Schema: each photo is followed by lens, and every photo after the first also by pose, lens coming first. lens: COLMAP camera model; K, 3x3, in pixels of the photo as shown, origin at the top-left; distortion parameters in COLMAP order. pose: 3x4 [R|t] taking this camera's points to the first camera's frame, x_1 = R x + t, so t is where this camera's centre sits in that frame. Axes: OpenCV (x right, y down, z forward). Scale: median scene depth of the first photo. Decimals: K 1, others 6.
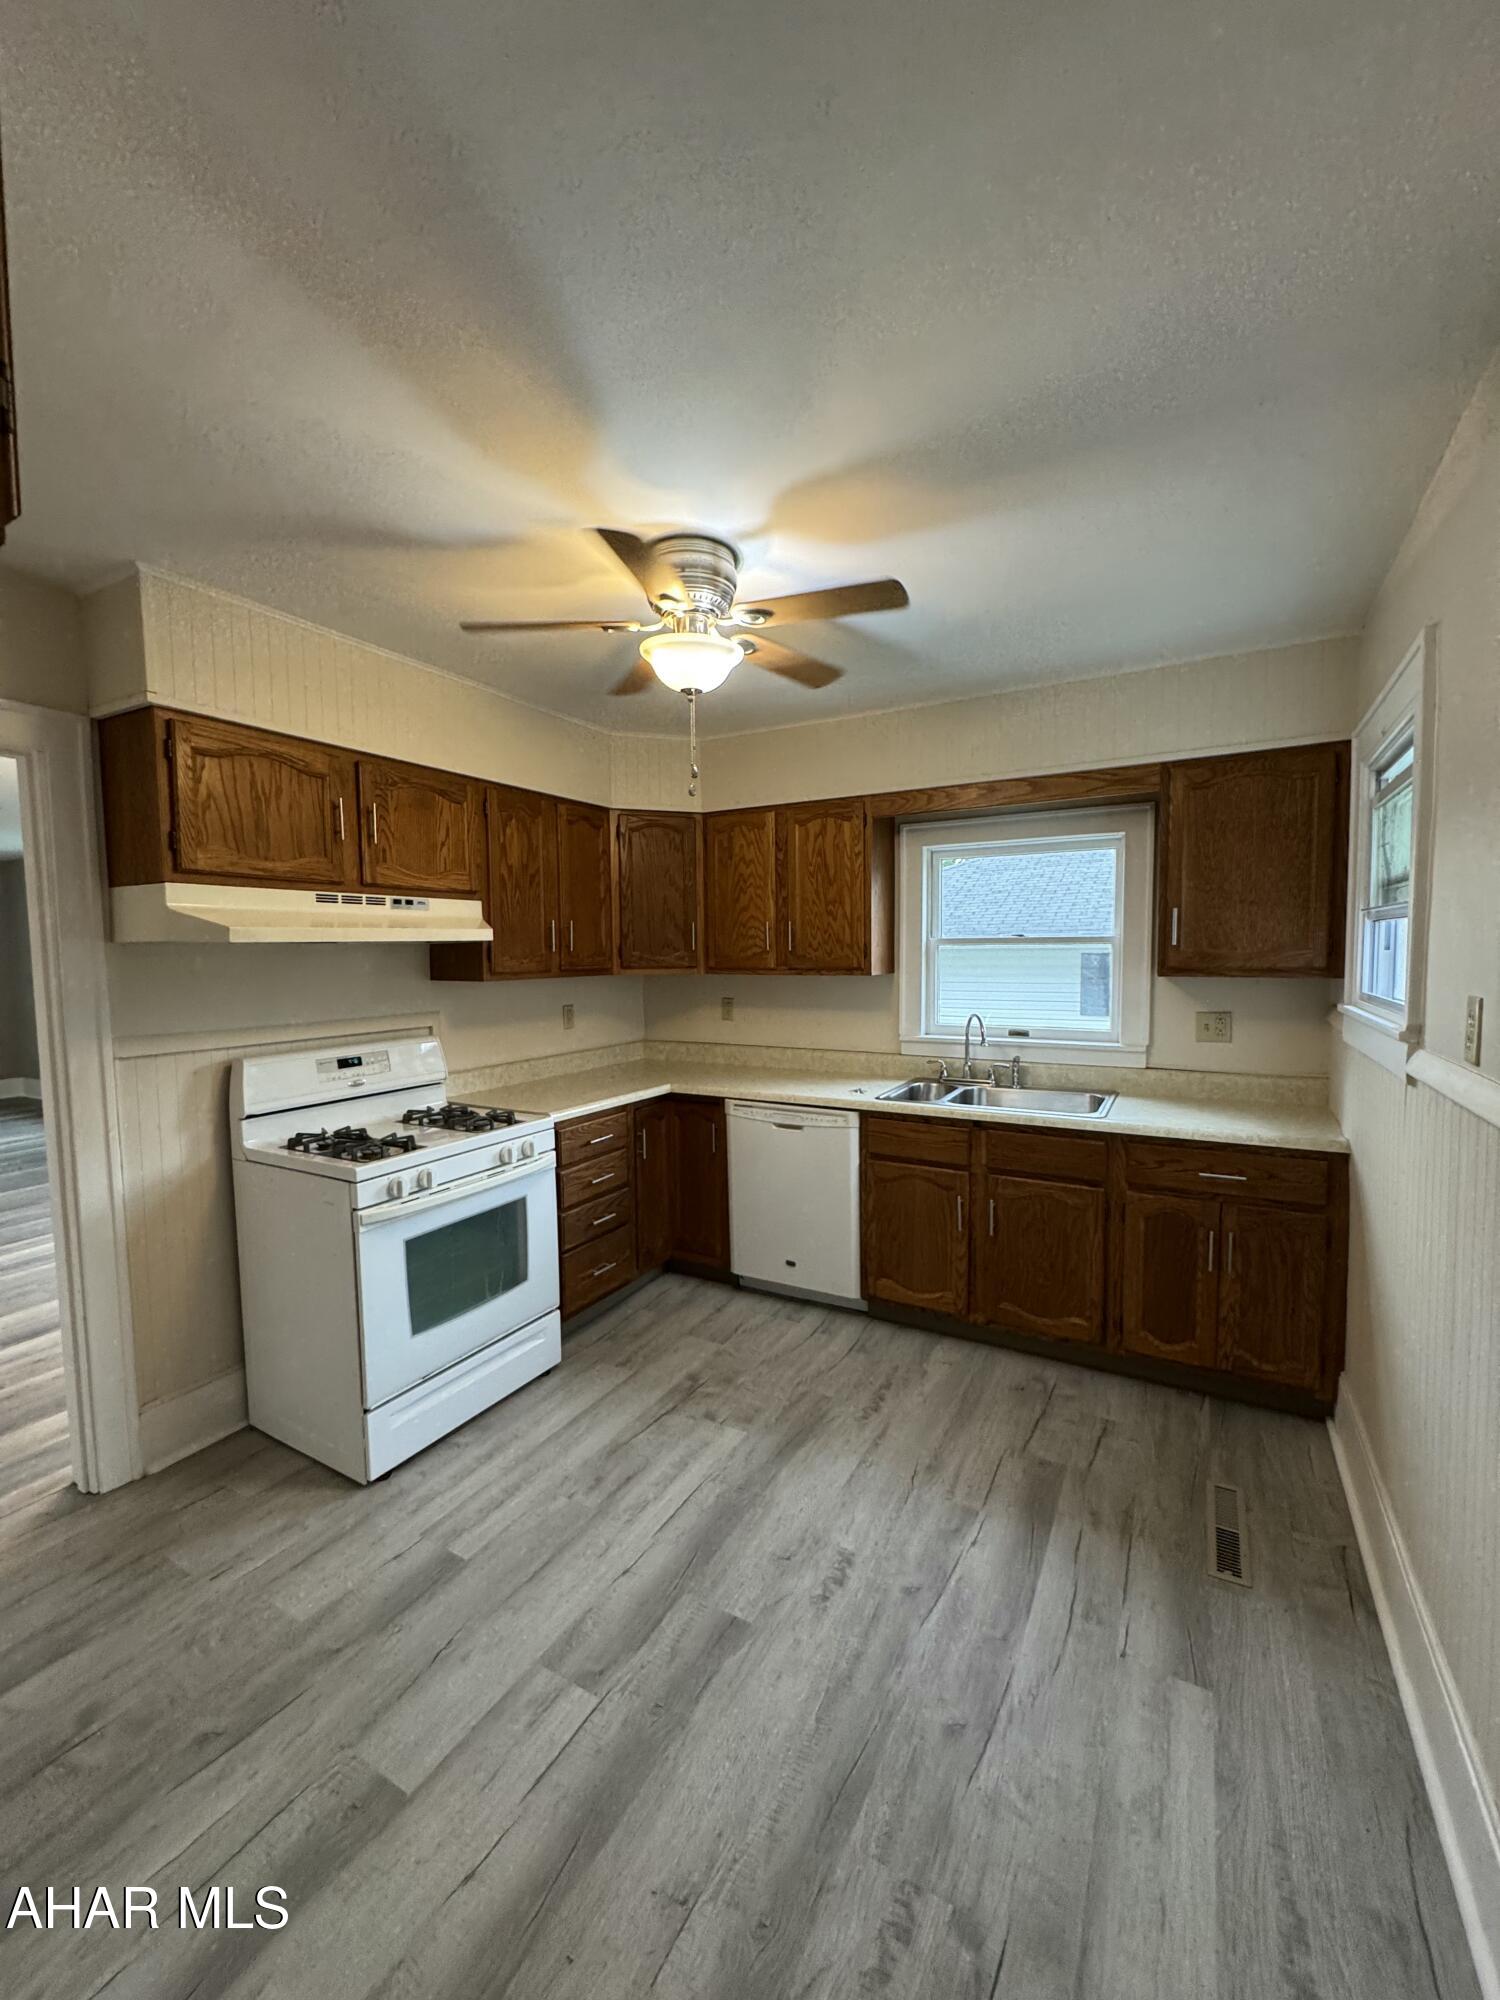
lens RADIAL K [[818.4, 0, 743.9], [0, 818.4, 1006.0], [0, 0, 1]] dist [-0.002621, -0.000230]
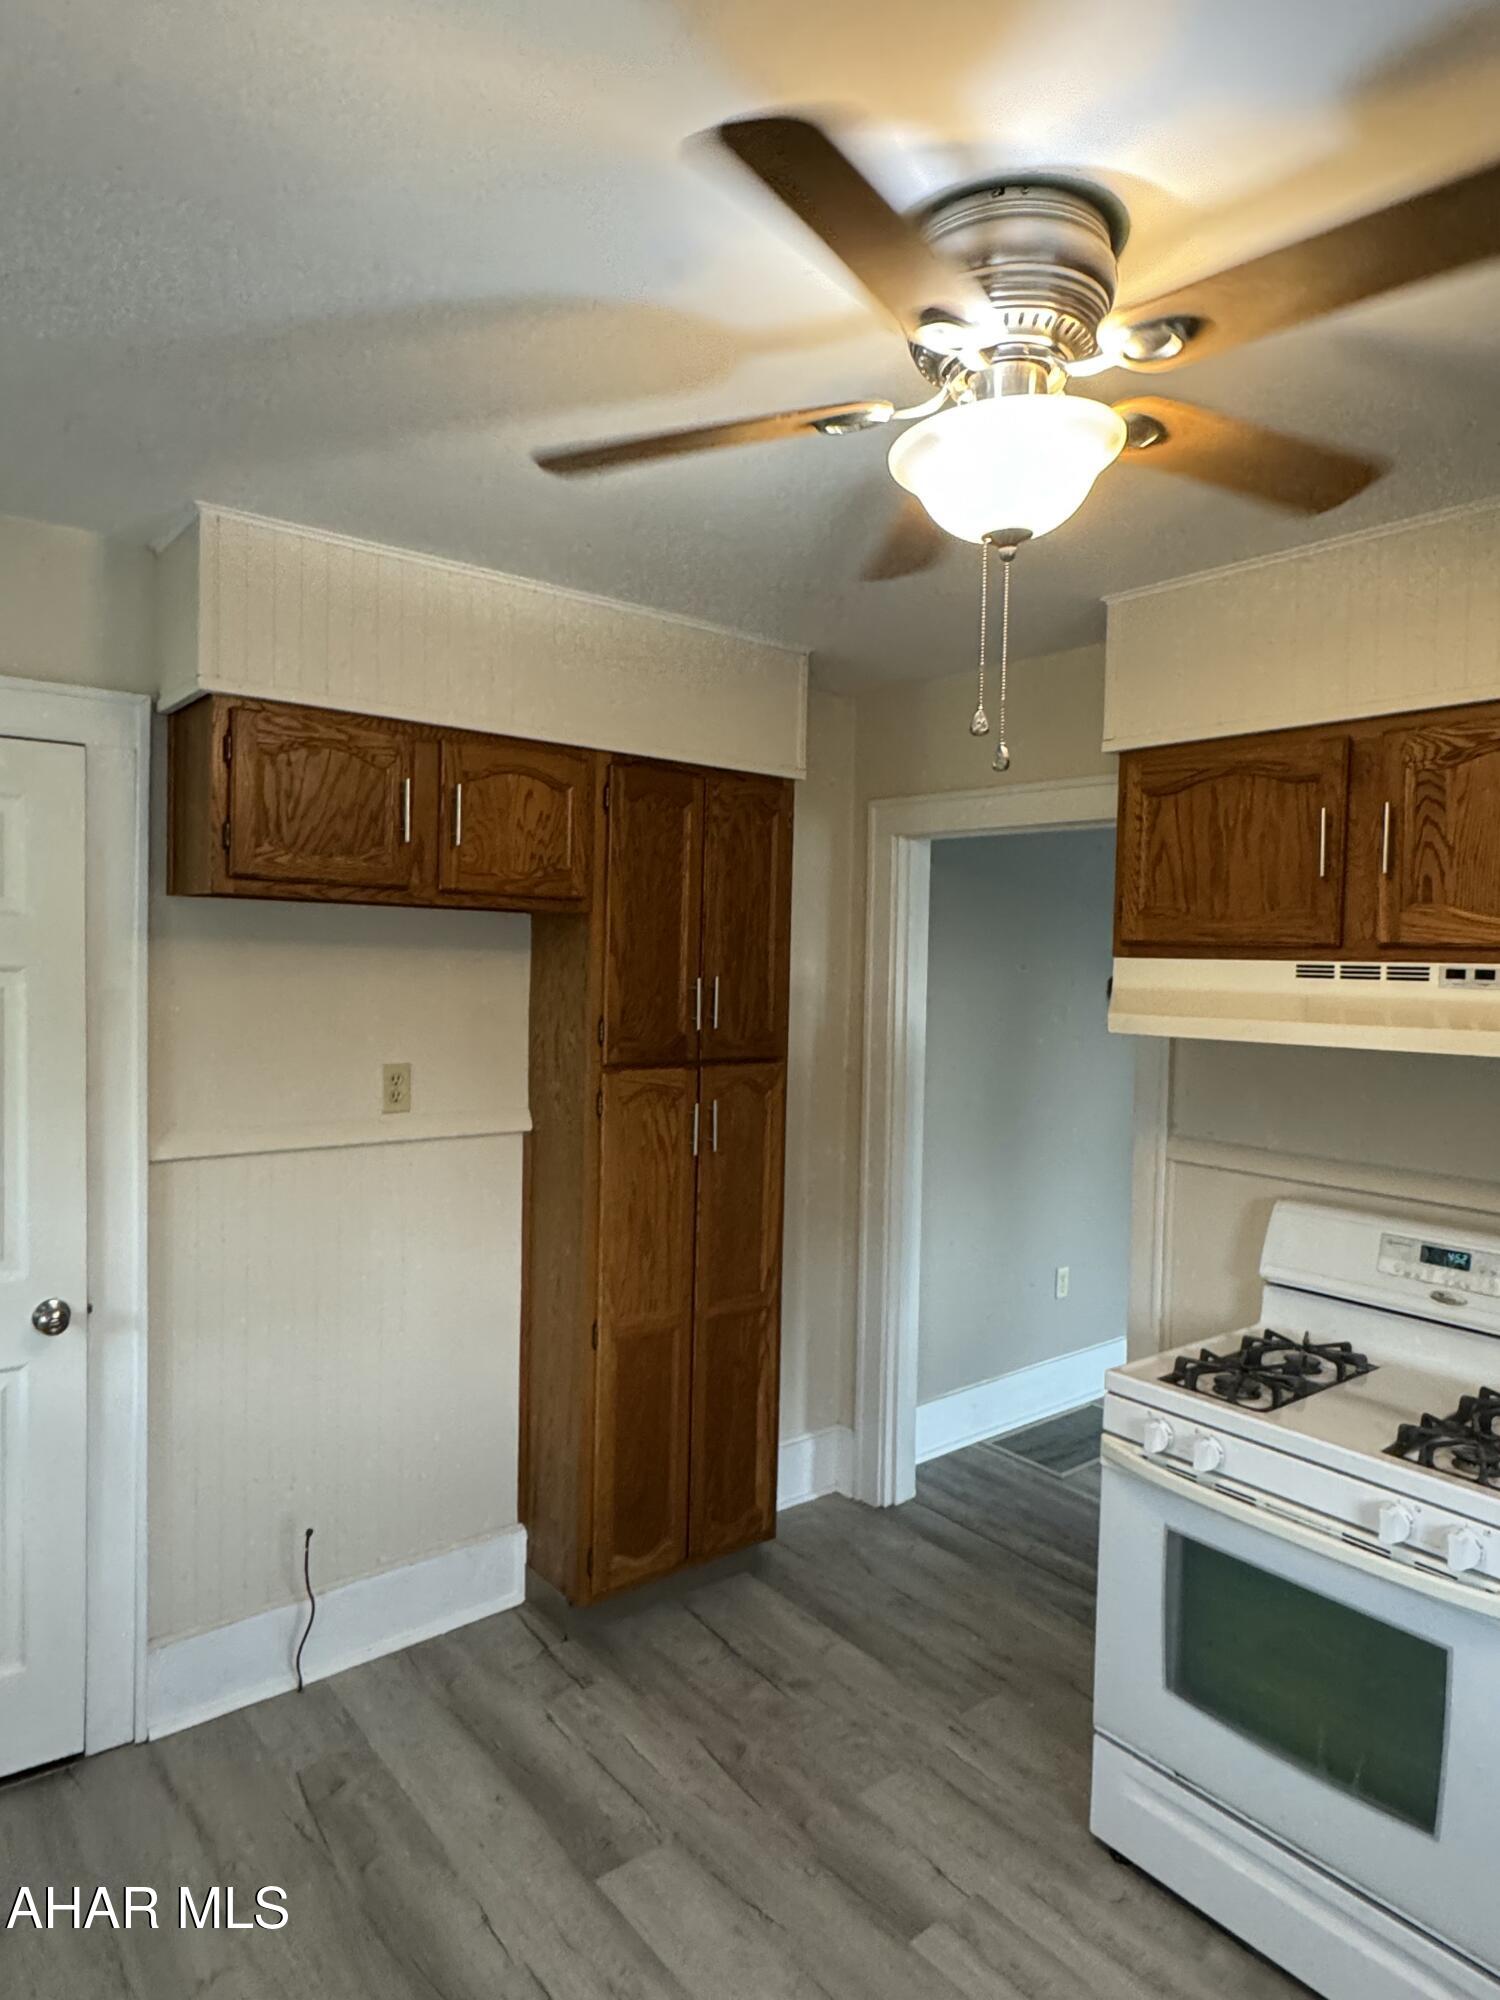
lens RADIAL K [[1199.6, 0, 746.1], [0, 1199.6, 998.1], [0, 0, 1]] dist [0.000757, -0.000489]
pose [[-0.377595, 0.041028, -0.925061, 0.520082], [-0.074618, 0.994421, 0.074562, -0.153992], [0.922959, 0.097180, -0.372427, 0.986836]]
